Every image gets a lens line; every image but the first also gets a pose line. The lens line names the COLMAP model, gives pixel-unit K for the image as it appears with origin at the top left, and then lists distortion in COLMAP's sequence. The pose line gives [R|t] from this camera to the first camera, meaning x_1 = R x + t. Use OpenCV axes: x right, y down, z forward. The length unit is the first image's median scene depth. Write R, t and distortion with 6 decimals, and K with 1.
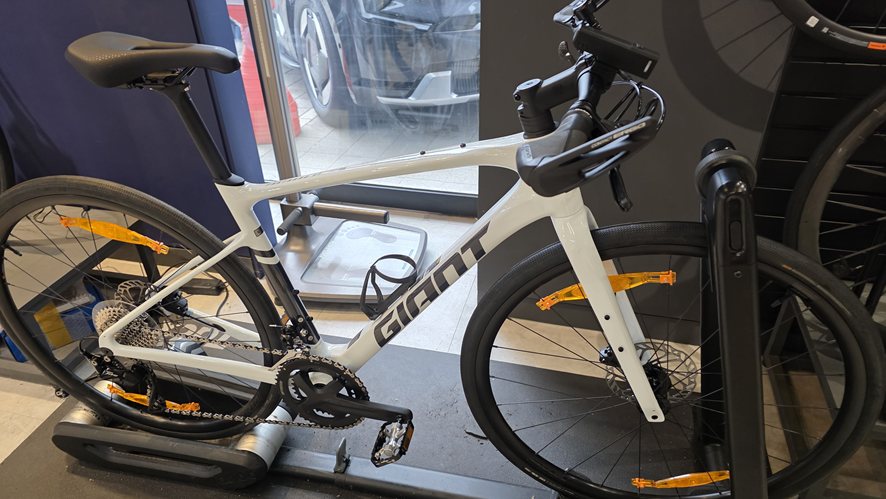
lens RADIAL K [[611.4, 0, 447.2], [0, 611.4, 253.3], [0, 0, 1]] dist [0.046145, -0.050392]
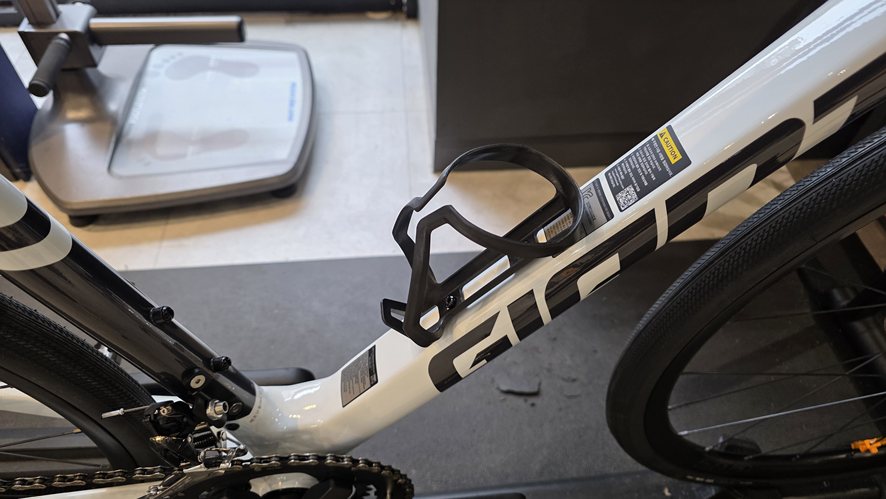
lens RADIAL K [[611.4, 0, 434.0], [0, 611.4, 248.4], [0, 0, 1]] dist [0.046145, -0.050392]
pose [[0.948674, -0.220268, 0.226934, -0.102166], [0.141094, 0.936980, 0.319627, -0.027838], [-0.283036, -0.271203, 0.919967, 0.388246]]
